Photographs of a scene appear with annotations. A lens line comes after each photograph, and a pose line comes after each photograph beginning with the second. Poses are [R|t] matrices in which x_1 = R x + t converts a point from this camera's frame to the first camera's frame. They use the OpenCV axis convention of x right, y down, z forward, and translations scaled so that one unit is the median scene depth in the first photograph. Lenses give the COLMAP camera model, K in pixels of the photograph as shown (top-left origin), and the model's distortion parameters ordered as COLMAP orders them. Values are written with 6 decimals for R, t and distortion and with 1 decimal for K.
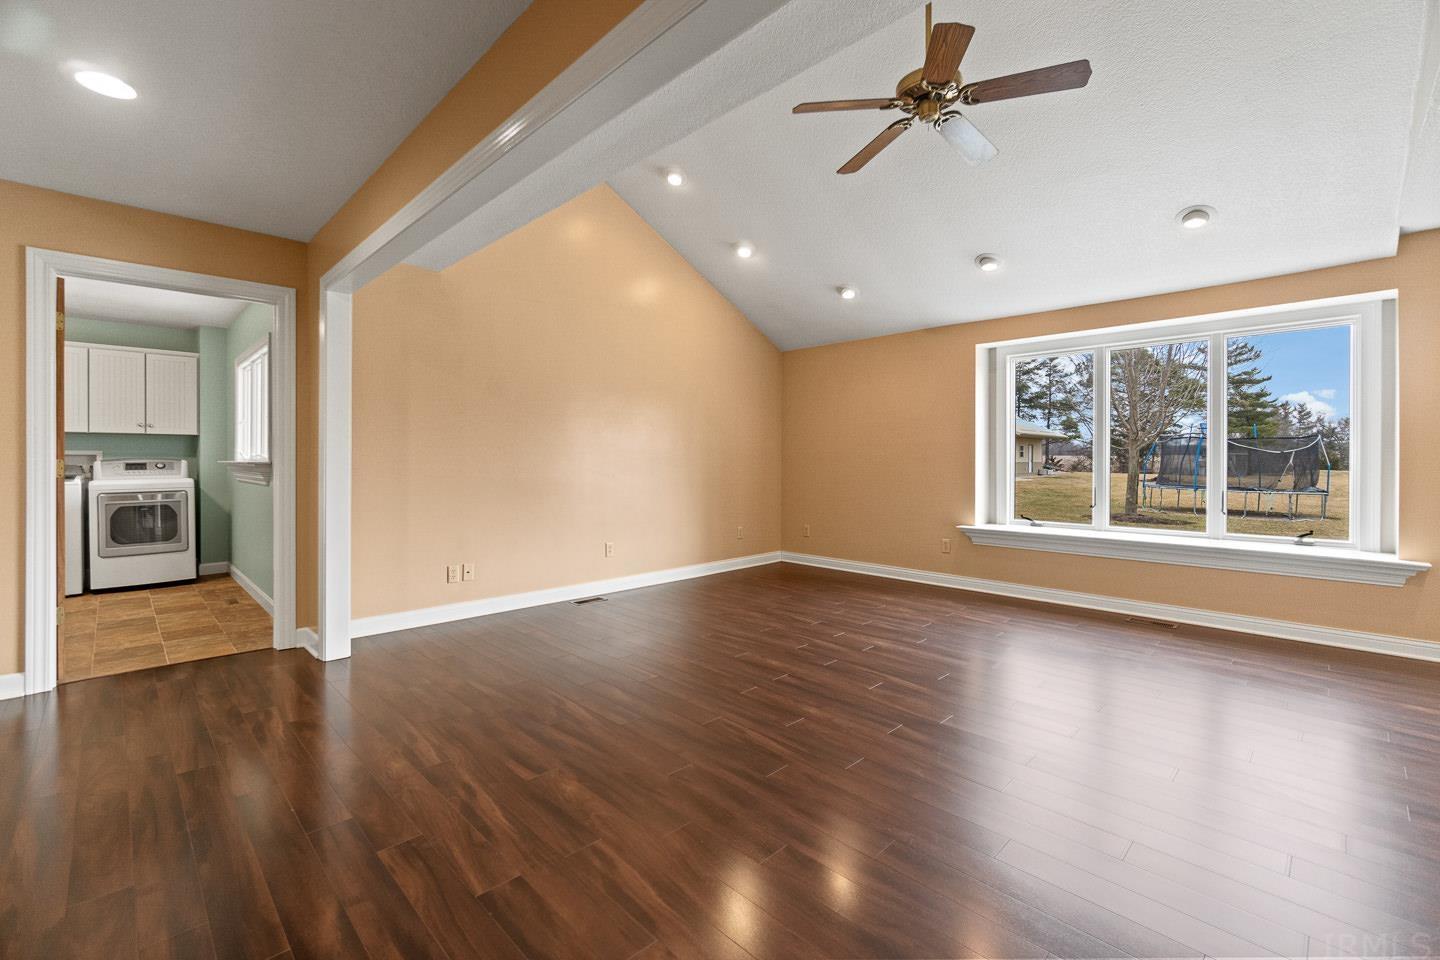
lens RADIAL K [[626.2, 0, 701.9], [0, 626.2, 470.7], [0, 0, 1]] dist [-0.002974, 0.000010]
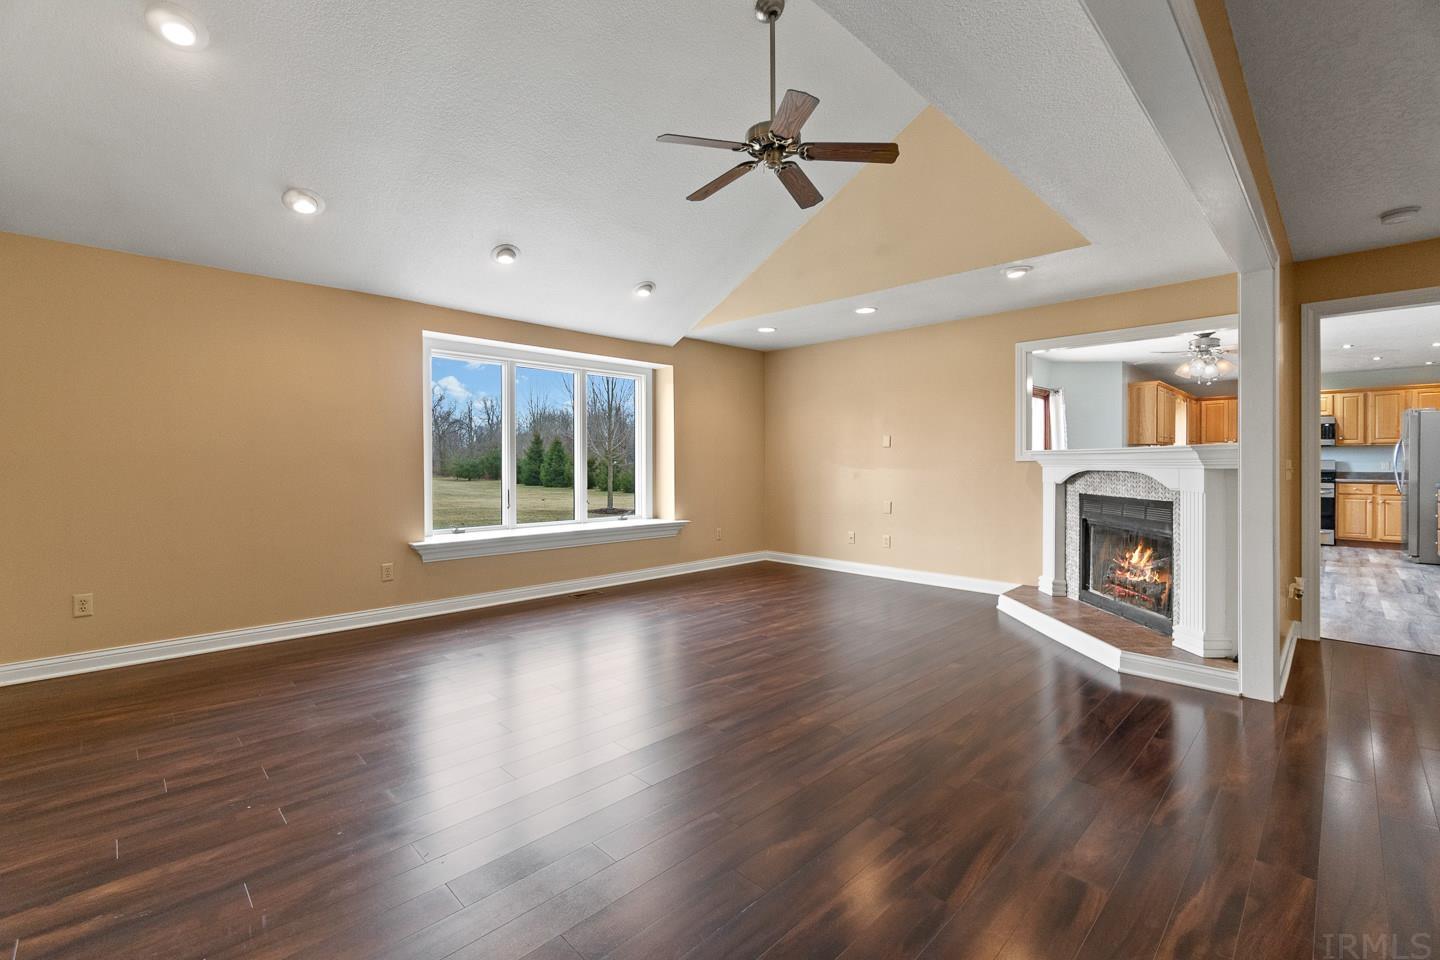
lens RADIAL K [[618.2, 0, 714.9], [0, 618.2, 474.0], [0, 0, 1]] dist [-0.003104, 0.000189]
pose [[-0.012989, -0.016986, 0.999771, -1.402233], [0.017969, 0.999690, 0.017219, -0.039789], [-0.999754, 0.018189, -0.012680, 2.055511]]
